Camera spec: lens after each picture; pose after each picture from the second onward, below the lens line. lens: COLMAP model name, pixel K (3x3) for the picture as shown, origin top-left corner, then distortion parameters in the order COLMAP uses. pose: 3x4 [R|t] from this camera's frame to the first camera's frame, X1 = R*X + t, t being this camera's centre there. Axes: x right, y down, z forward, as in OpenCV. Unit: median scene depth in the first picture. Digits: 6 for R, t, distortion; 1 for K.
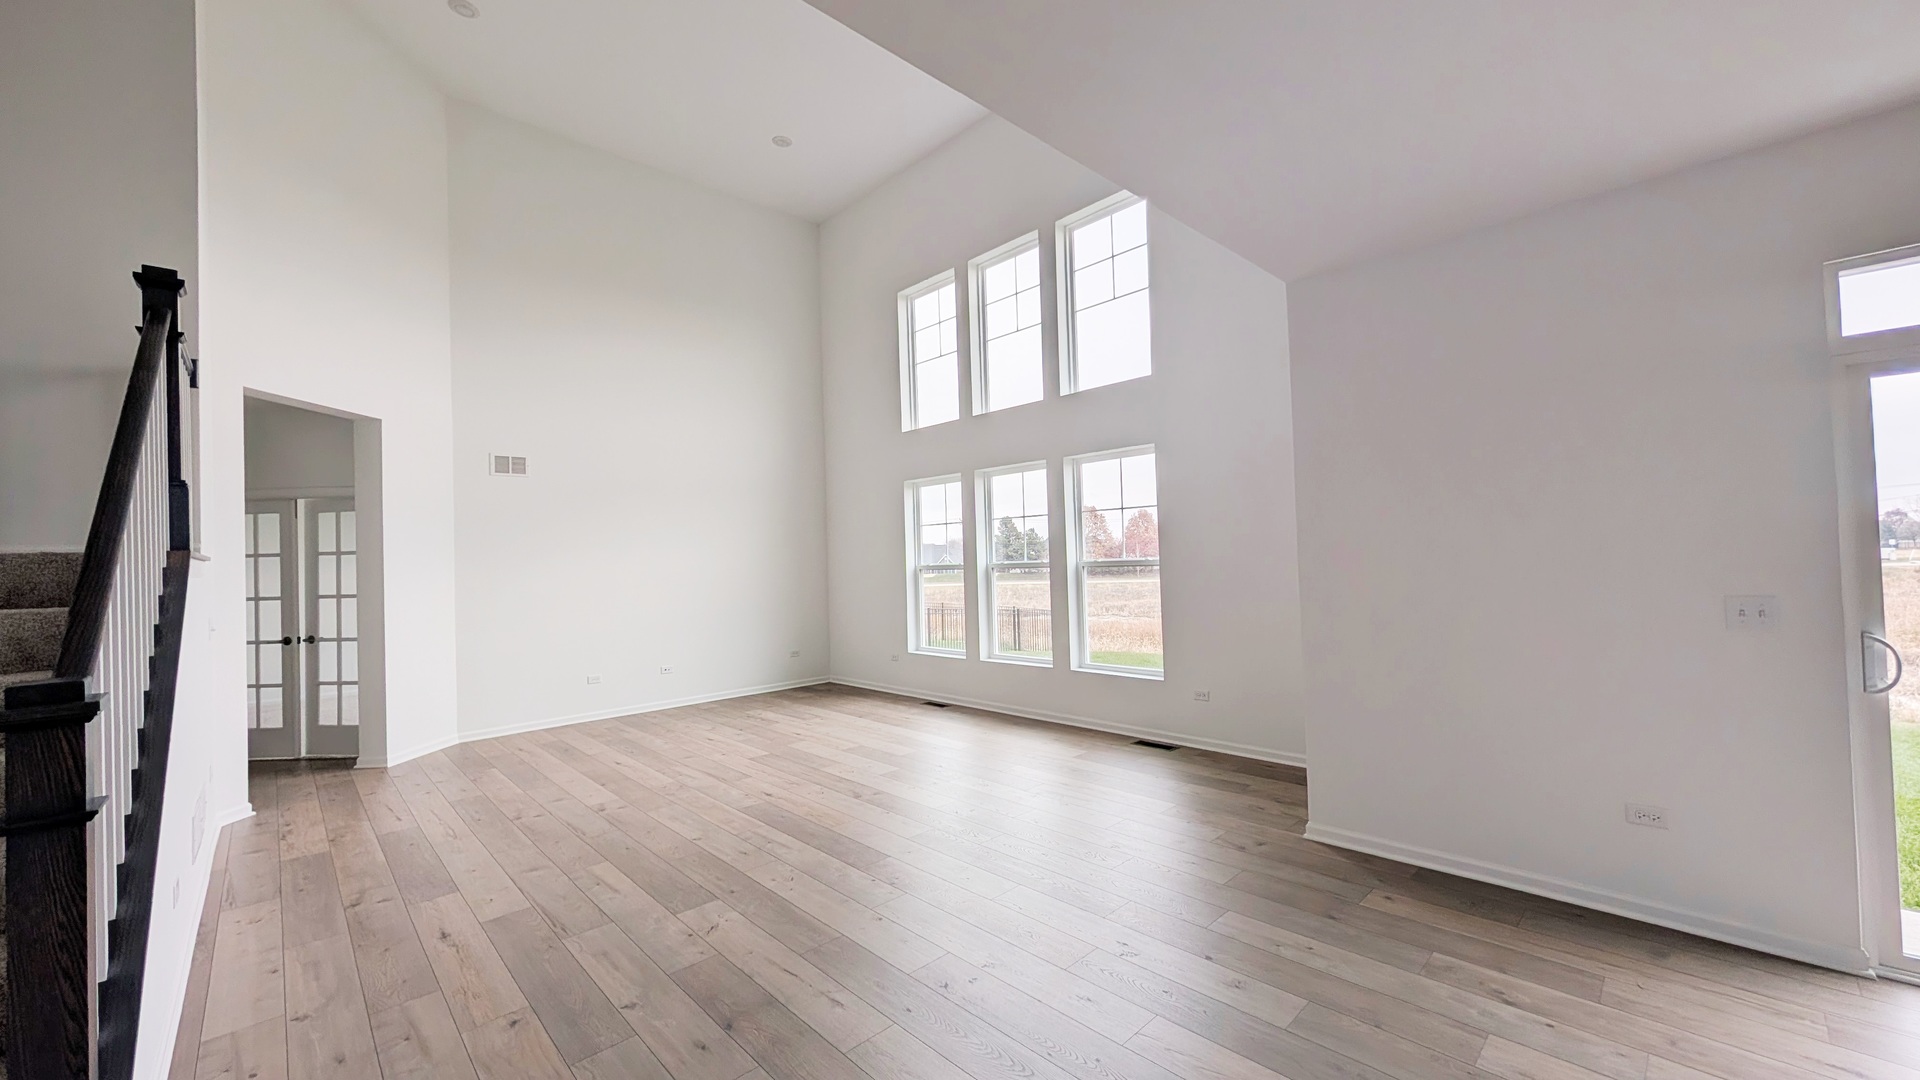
lens RADIAL K [[727.6, 0, 960.9], [0, 727.6, 549.1], [0, 0, 1]] dist [0.000141, 0.000123]
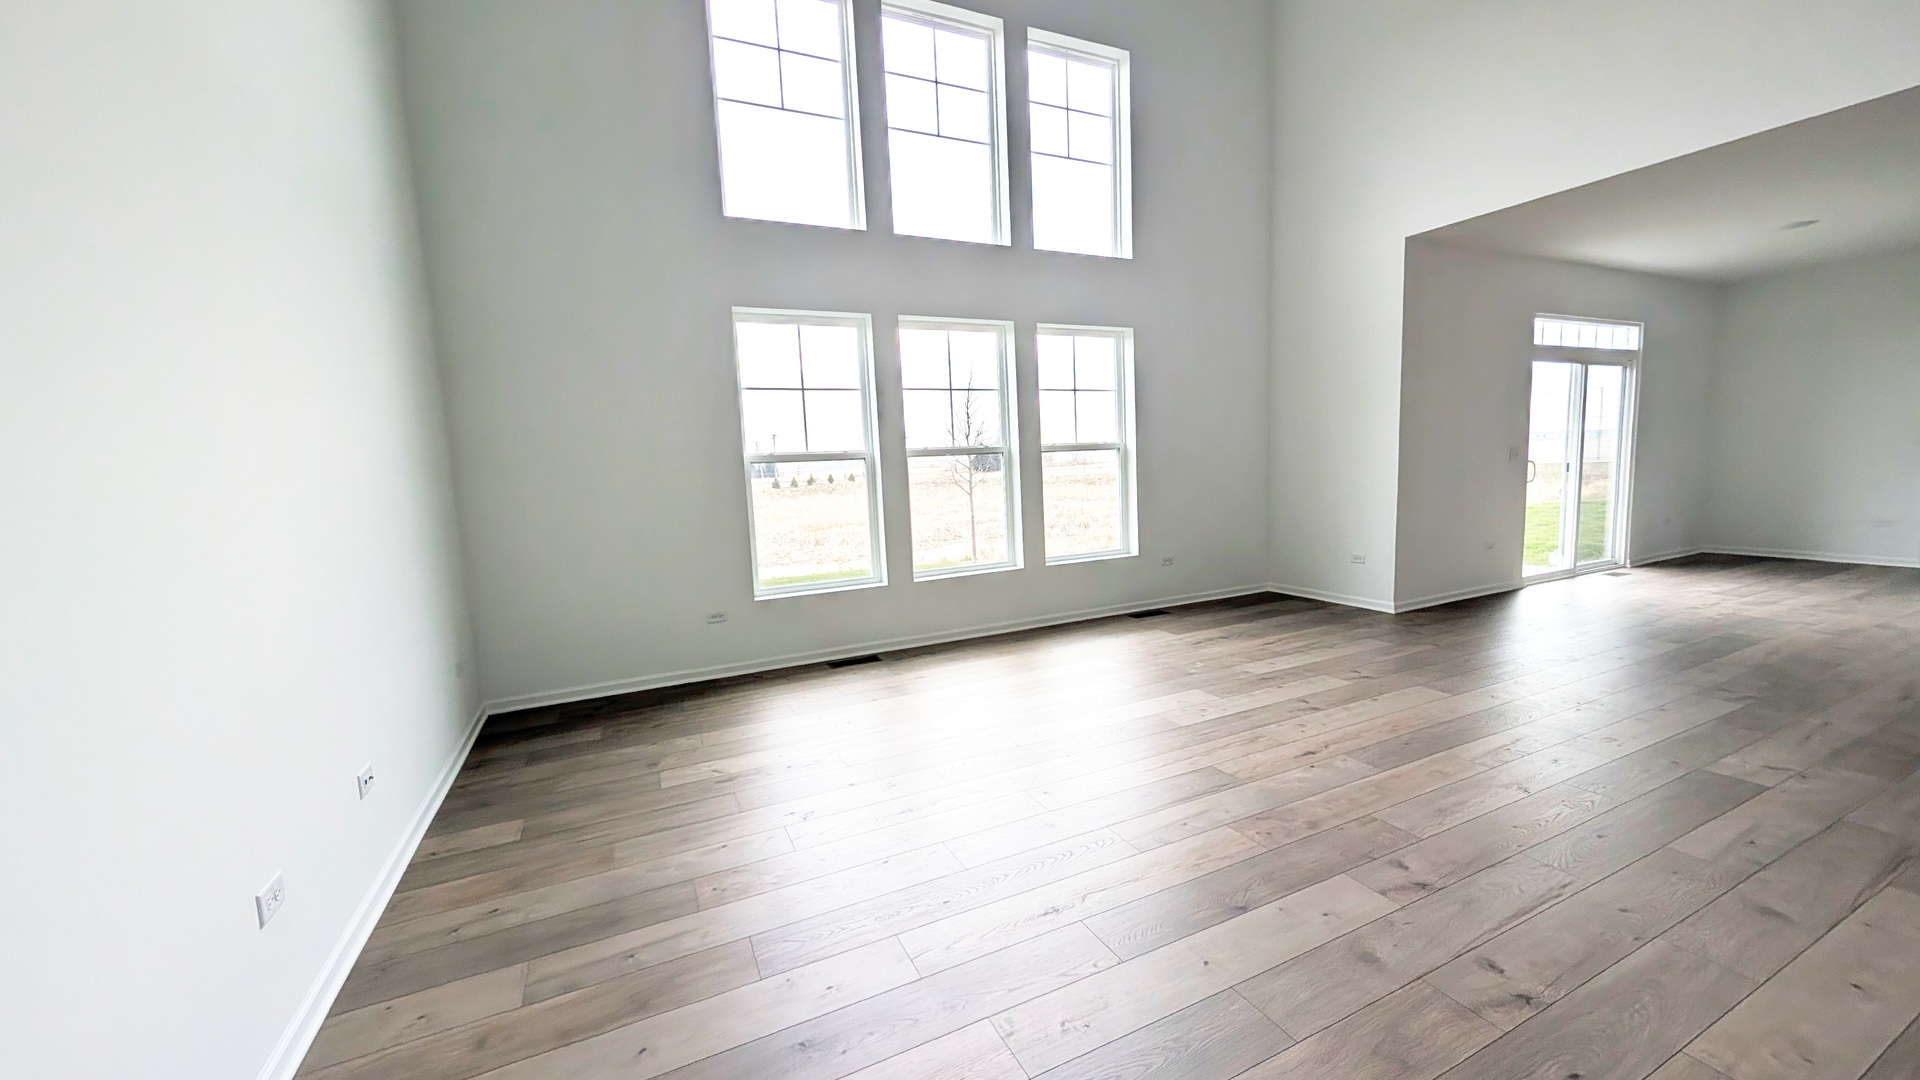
lens RADIAL K [[727.6, 0, 960.9], [0, 727.6, 549.1], [0, 0, 1]] dist [0.000141, 0.000123]
pose [[0.300675, -0.098739, 0.948602, -0.761460], [0.008738, 0.994870, 0.100786, 0.055497], [-0.953687, -0.022015, 0.299995, 0.848017]]
